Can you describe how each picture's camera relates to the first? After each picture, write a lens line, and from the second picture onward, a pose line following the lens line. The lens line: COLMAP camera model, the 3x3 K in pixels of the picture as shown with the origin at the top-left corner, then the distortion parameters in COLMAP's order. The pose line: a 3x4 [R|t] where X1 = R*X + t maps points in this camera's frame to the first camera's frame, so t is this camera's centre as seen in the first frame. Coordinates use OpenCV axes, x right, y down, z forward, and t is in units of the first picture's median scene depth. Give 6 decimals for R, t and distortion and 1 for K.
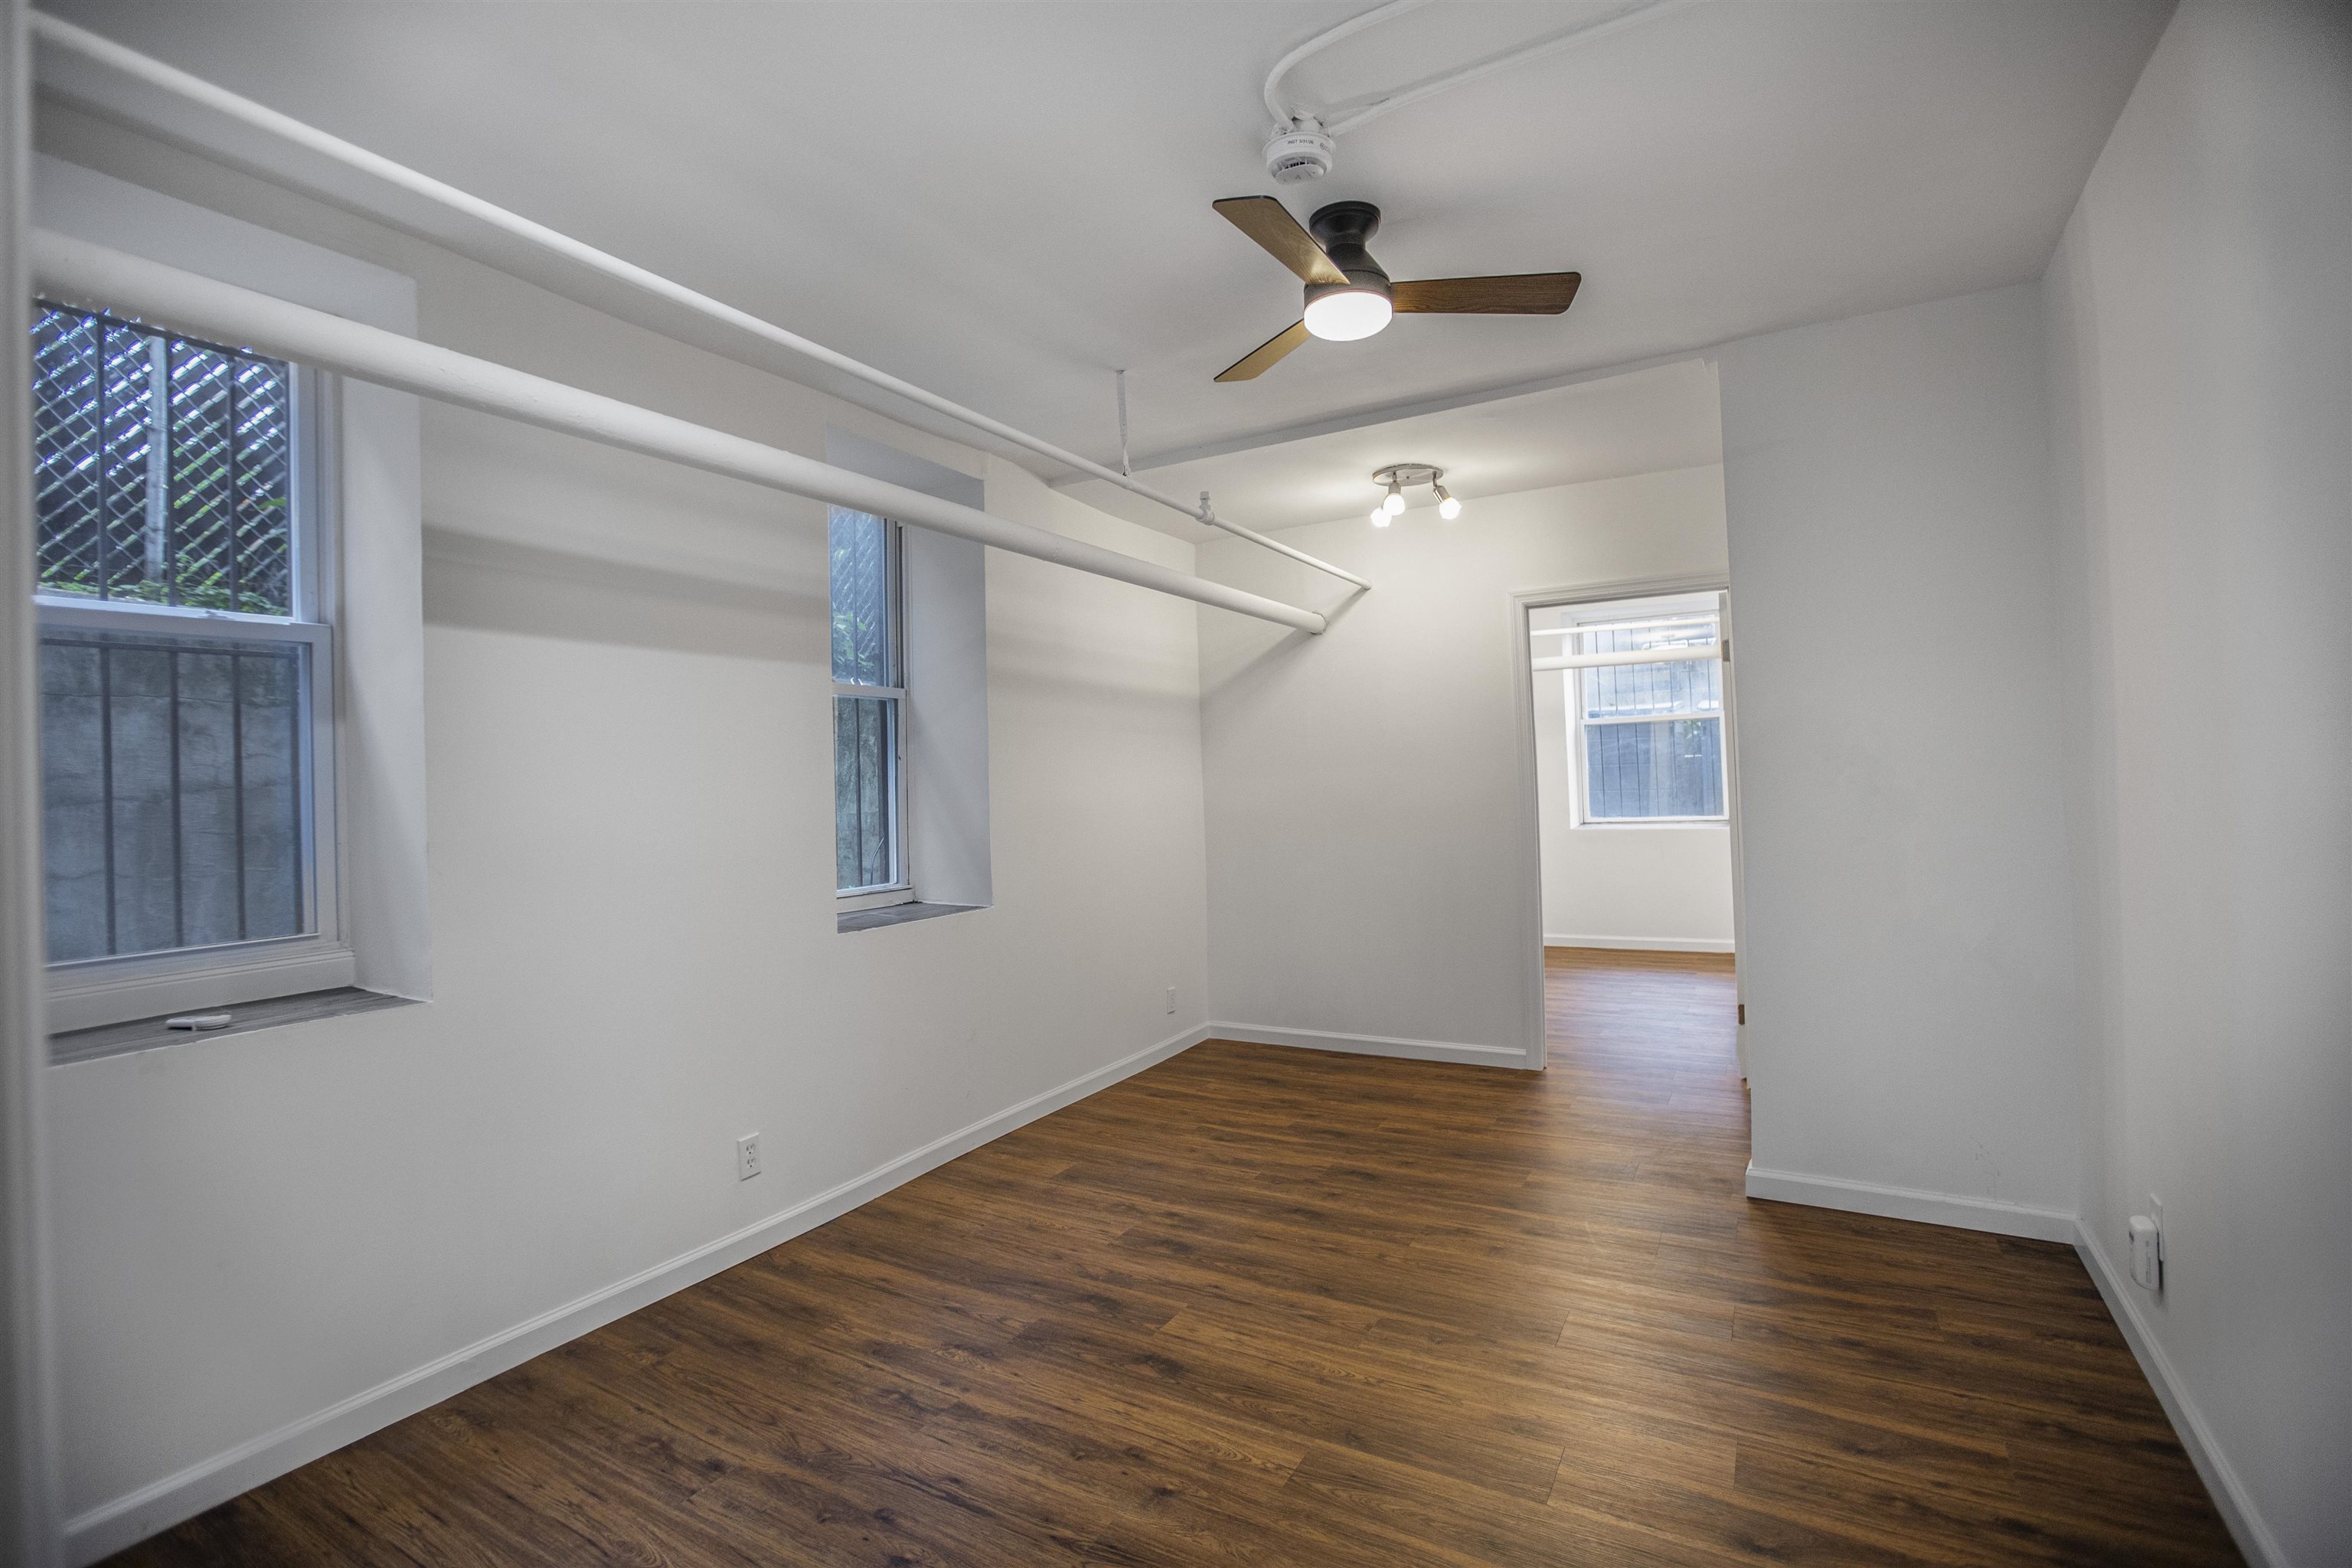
lens RADIAL K [[1066.2, 0, 1168.8], [0, 1066.2, 769.8], [0, 0, 1]] dist [-0.055660, 0.018190]
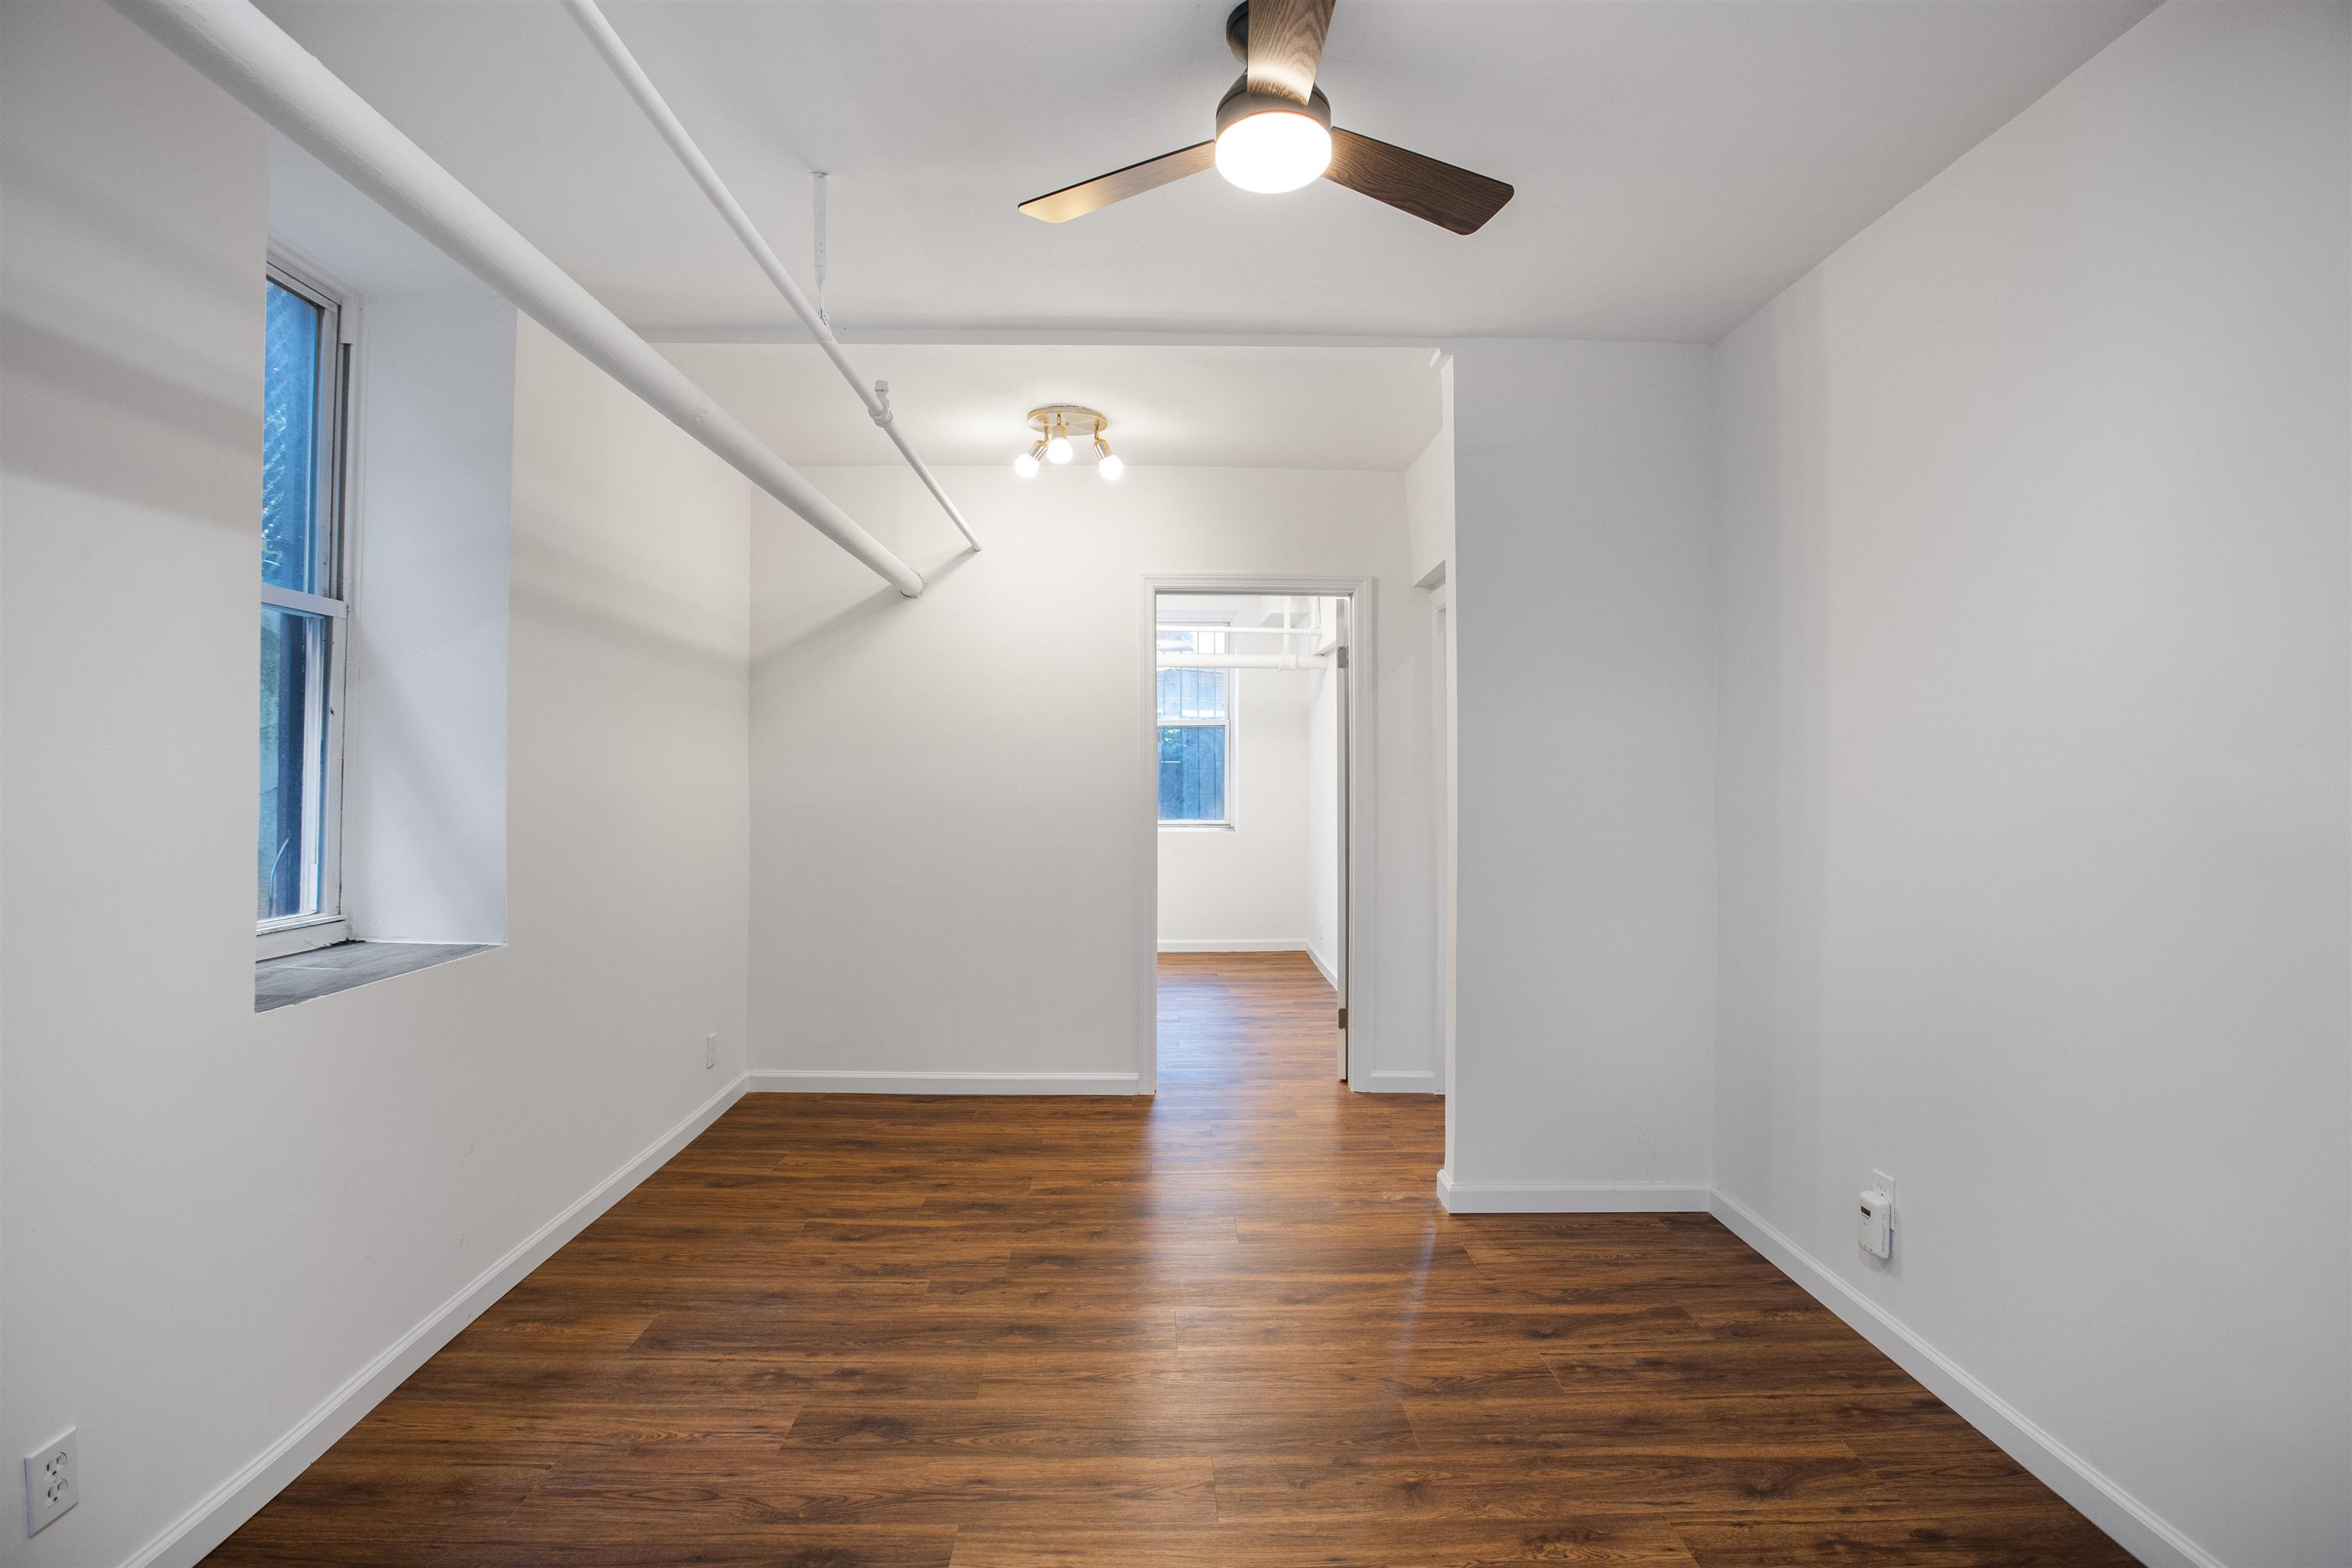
lens RADIAL K [[1066.2, 0, 1154.6], [0, 1066.2, 770.7], [0, 0, 1]] dist [-0.055660, 0.018190]
pose [[0.853096, 0.035684, 0.520532, -0.204806], [-0.037400, 0.999274, -0.007209, 0.012623], [-0.520411, -0.013318, 0.853812, 0.301717]]
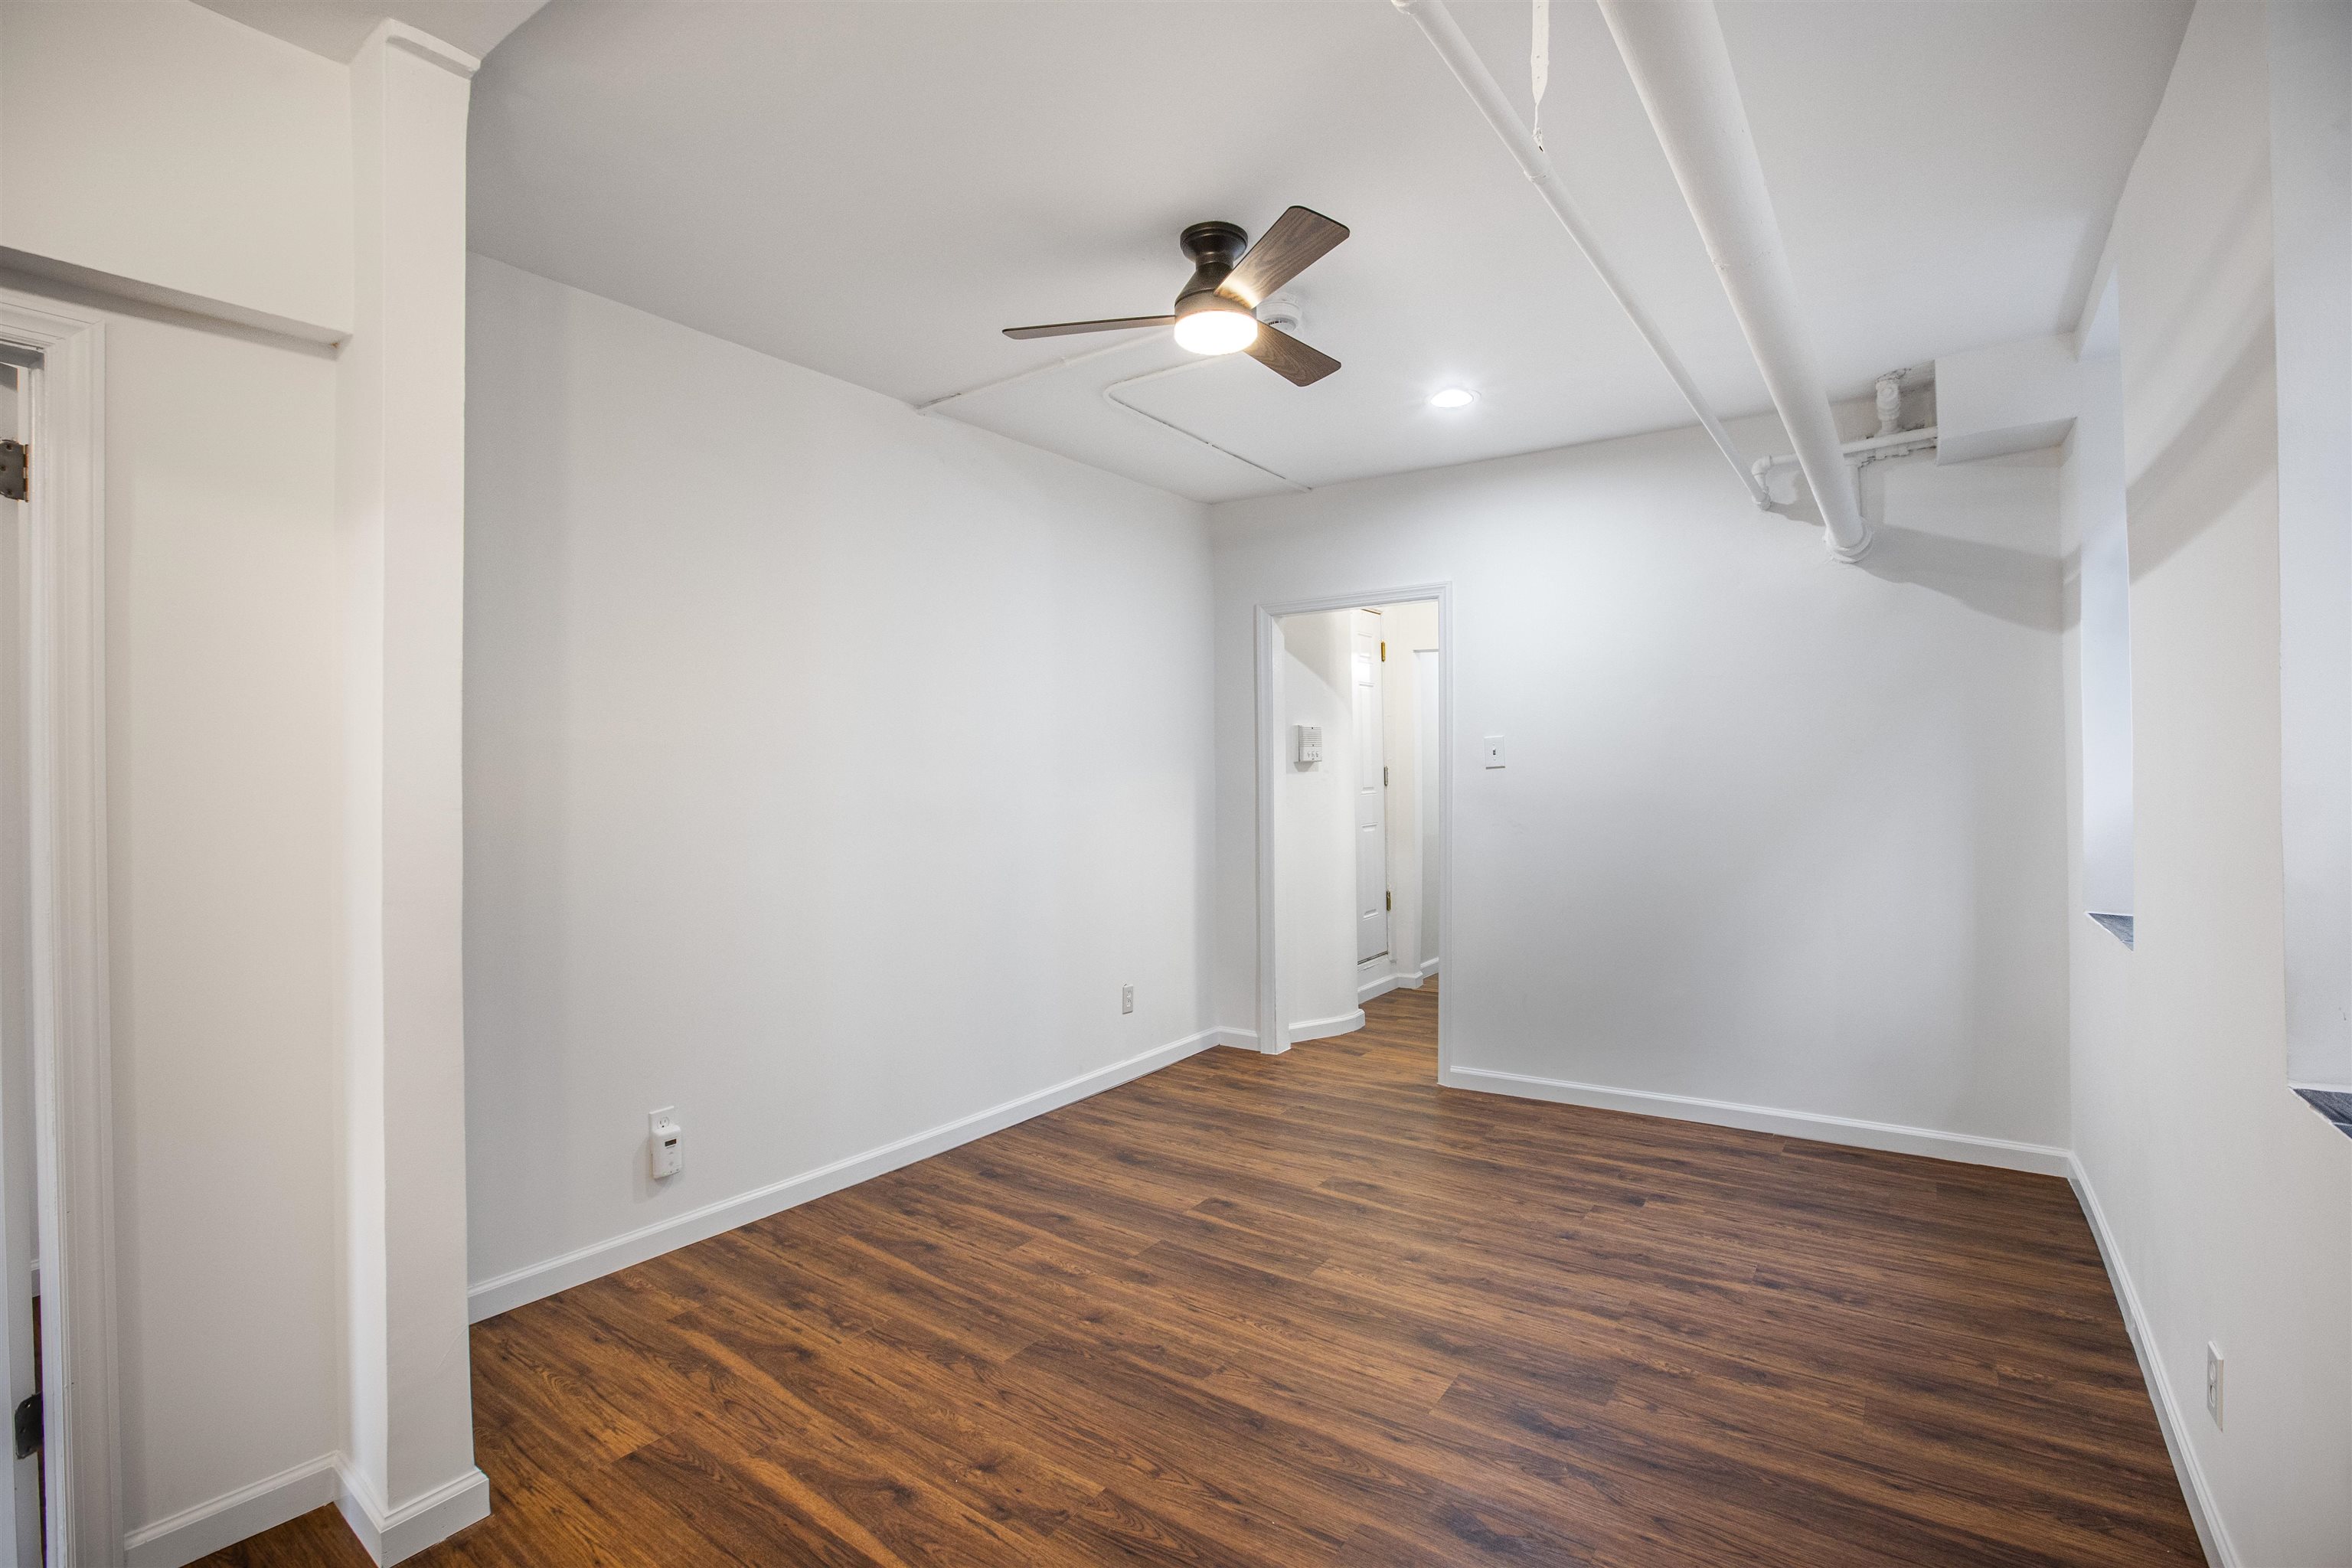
lens RADIAL K [[1066.2, 0, 1190.7], [0, 1066.2, 762.2], [0, 0, 1]] dist [-0.055660, 0.018190]
pose [[-0.996365, 0.041833, 0.074202, 0.100853], [0.040394, 0.998968, -0.020786, 0.014262], [-0.074995, -0.017713, -0.997027, 1.530114]]
